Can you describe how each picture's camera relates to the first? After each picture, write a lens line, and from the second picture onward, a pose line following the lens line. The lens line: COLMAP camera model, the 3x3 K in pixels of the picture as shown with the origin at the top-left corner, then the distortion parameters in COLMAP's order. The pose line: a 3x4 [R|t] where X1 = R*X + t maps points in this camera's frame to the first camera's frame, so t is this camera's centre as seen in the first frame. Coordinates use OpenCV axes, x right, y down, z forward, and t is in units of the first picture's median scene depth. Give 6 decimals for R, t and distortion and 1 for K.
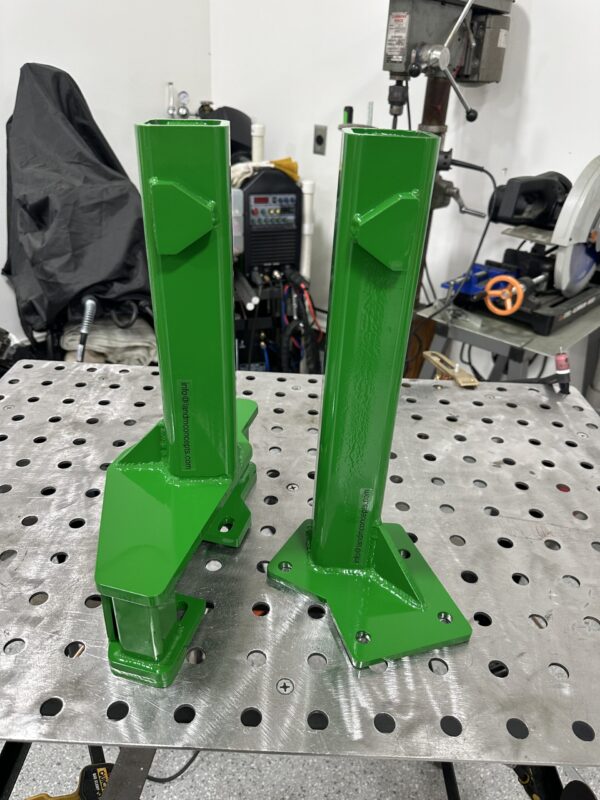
lens RADIAL K [[586.8, 0, 300.0], [0, 586.8, 400.0], [0, 0, 1]] dist [-0.006432, -0.007913]
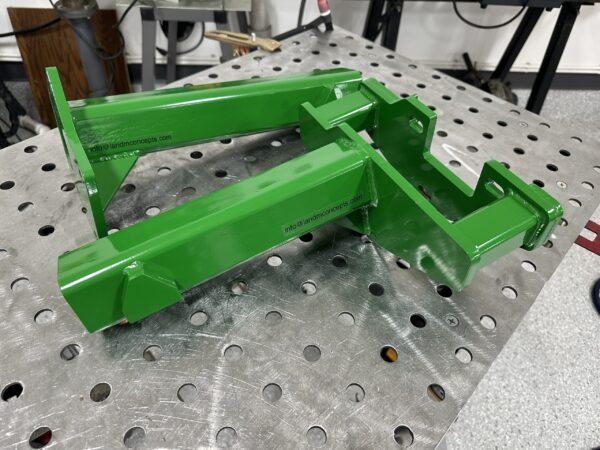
lens RADIAL K [[440.3, 0, 297.4], [0, 440.3, 228.1], [0, 0, 1]] dist [-0.021989, 0.011701]
pose [[0.673341, -0.531023, 0.514419, -0.194755], [0.320718, 0.836708, 0.443915, -0.060289], [-0.666147, -0.133923, 0.733698, 0.177474]]
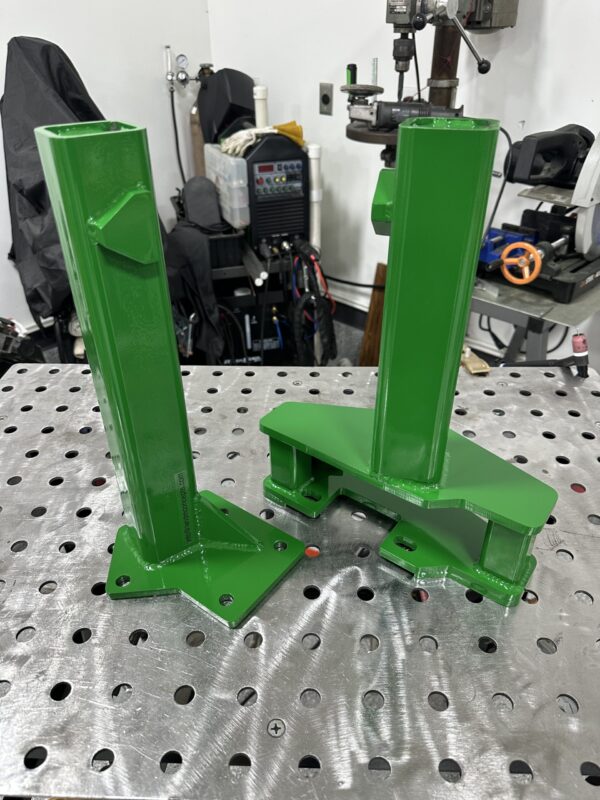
lens RADIAL K [[587.1, 0, 302.9], [0, 587.1, 401.3], [0, 0, 1]] dist [-0.021989, 0.011701]
pose [[0.998435, -0.038149, -0.040886, 0.024530], [0.040972, 0.996663, 0.070595, -0.034662], [0.038056, -0.072160, 0.996667, 0.027525]]
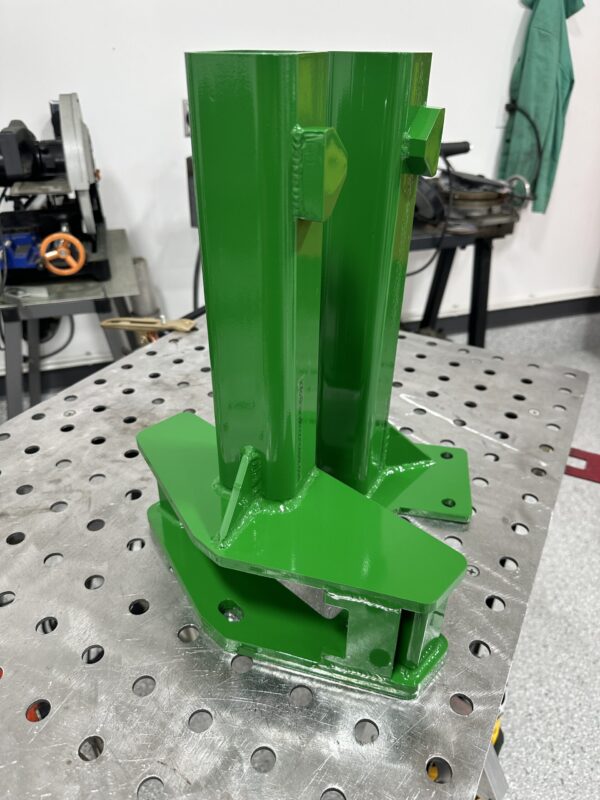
lens RADIAL K [[583.0, 0, 300.0], [0, 583.0, 400.0], [0, 0, 1]] dist [0.034051, -0.045206]
pose [[0.471038, -0.480073, 0.740036, -0.261664], [0.428215, 0.857900, 0.283971, -0.074971], [-0.771204, 0.183133, 0.609678, 0.161565]]
